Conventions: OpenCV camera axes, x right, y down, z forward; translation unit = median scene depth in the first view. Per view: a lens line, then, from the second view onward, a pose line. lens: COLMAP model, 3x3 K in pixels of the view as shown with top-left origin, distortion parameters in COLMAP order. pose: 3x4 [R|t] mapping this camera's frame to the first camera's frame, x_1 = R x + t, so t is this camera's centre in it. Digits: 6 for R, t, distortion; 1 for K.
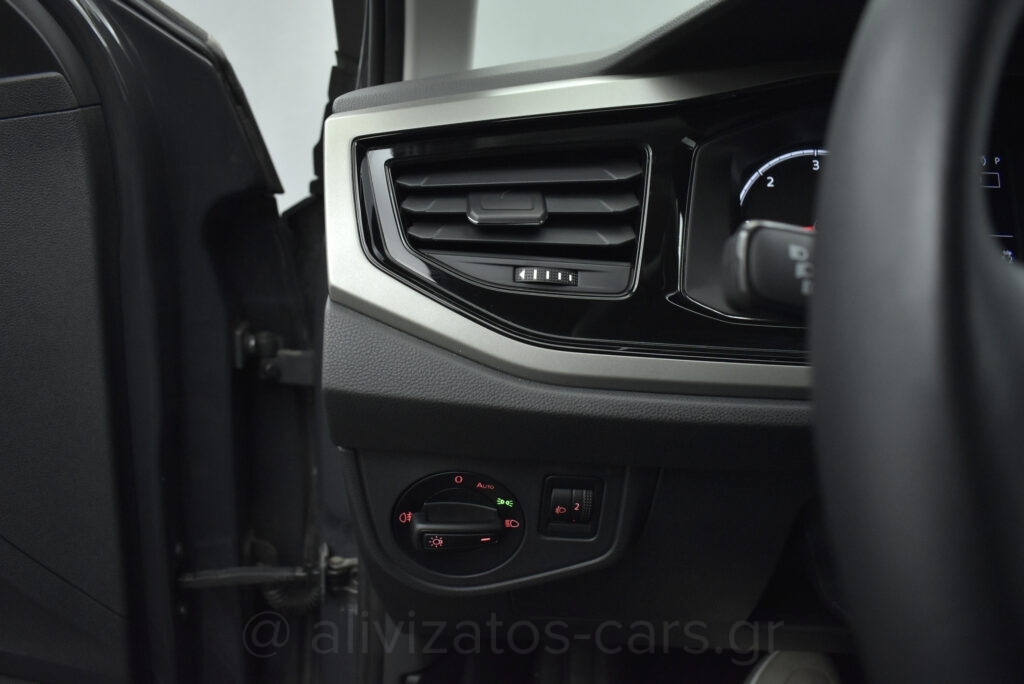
lens RADIAL K [[805.1, 0, 517.1], [0, 805.1, 338.4], [0, 0, 1]] dist [-0.095084, 0.007607]
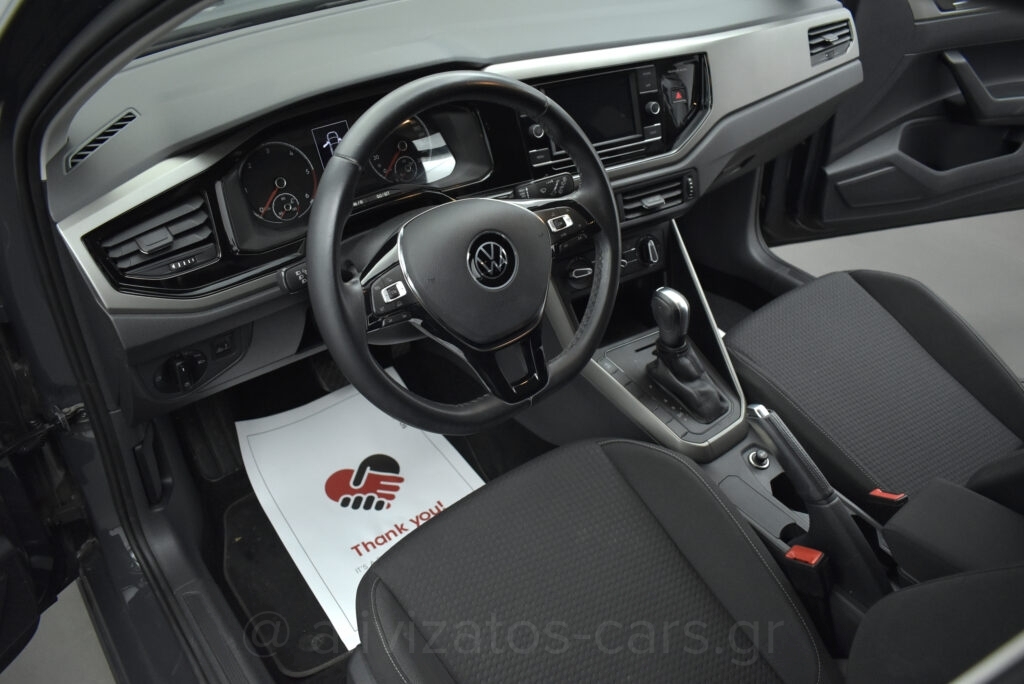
lens RADIAL K [[805.1, 0, 511.9], [0, 805.1, 343.6], [0, 0, 1]] dist [-0.095084, 0.007607]
pose [[0.759033, -0.398099, 0.515156, -0.448400], [0.156569, 0.879661, 0.449091, -0.656385], [-0.631946, -0.260217, 0.730022, -1.157878]]
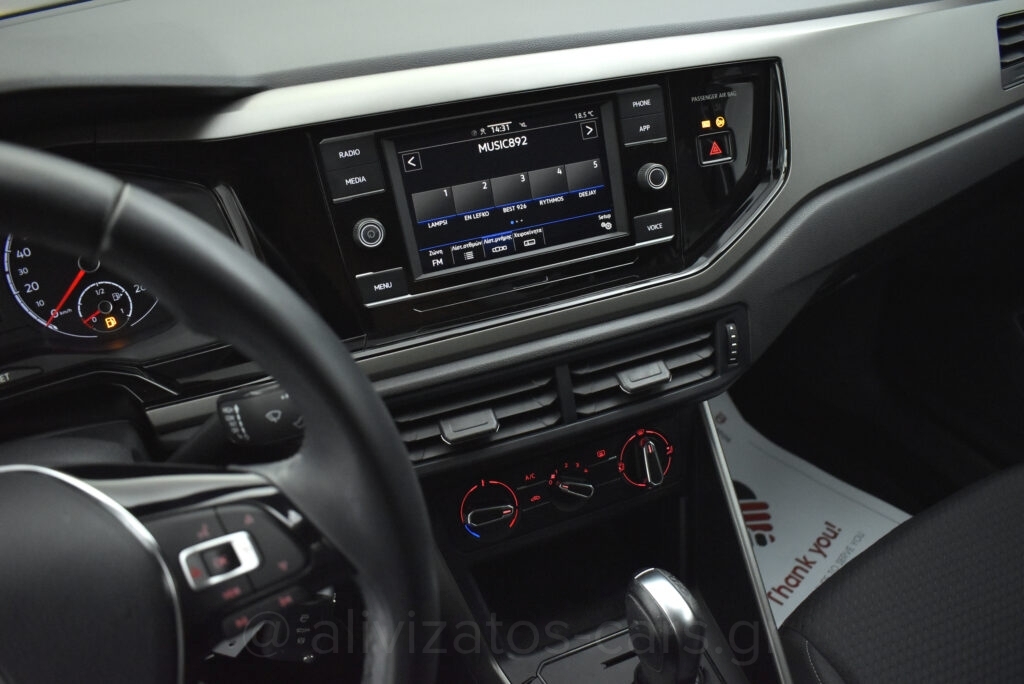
lens RADIAL K [[805.1, 0, 535.1], [0, 805.1, 335.3], [0, 0, 1]] dist [-0.095084, 0.007607]
pose [[0.844482, -0.347685, 0.407388, 0.860827], [0.176630, 0.898883, 0.401012, -0.387688], [-0.505620, -0.266690, 0.820503, -0.295597]]
